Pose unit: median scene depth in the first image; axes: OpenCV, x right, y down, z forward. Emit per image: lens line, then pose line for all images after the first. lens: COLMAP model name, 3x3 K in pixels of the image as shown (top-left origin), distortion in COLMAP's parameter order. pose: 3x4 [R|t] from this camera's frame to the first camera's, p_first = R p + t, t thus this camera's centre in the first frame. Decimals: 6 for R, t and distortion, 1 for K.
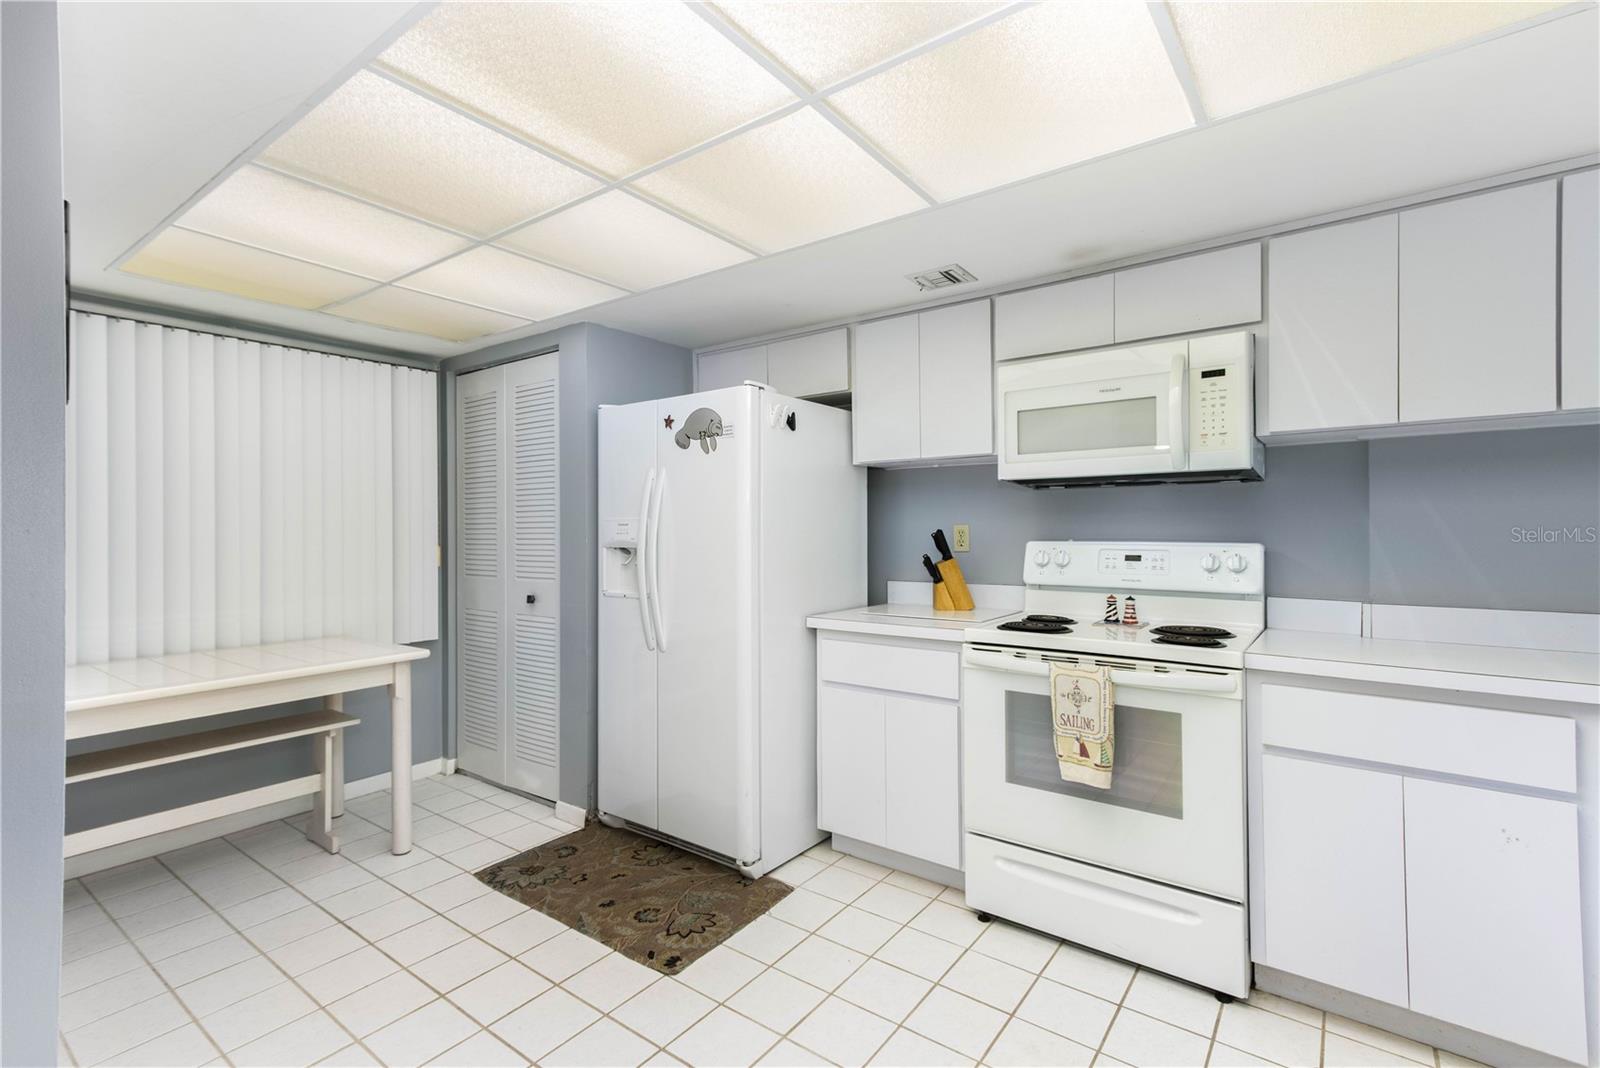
lens RADIAL K [[732.2, 0, 799.8], [0, 732.2, 527.3], [0, 0, 1]] dist [0.020515, 0.000037]
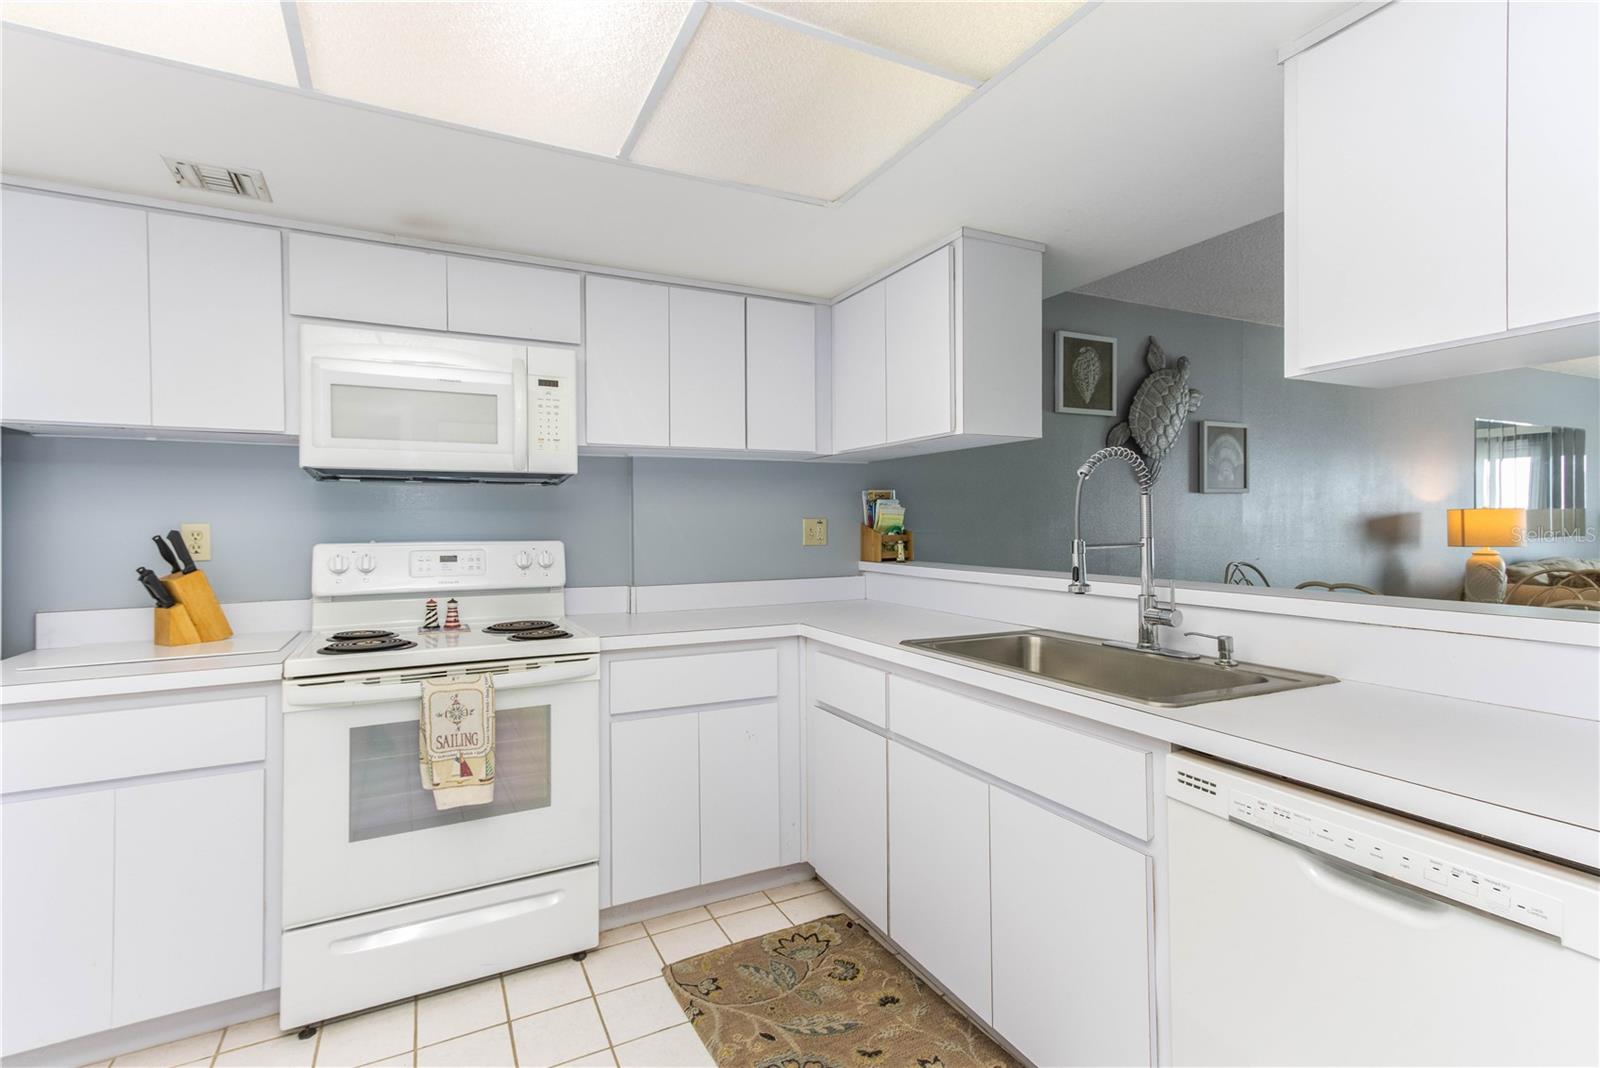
lens RADIAL K [[733.3, 0, 781.5], [0, 733.3, 524.4], [0, 0, 1]] dist [0.027301, 0.000227]
pose [[0.457225, 0.000927, 0.889351, -0.228043], [0.002239, 0.999995, -0.002193, 0.000243], [-0.889348, 0.002993, 0.457221, 0.201695]]
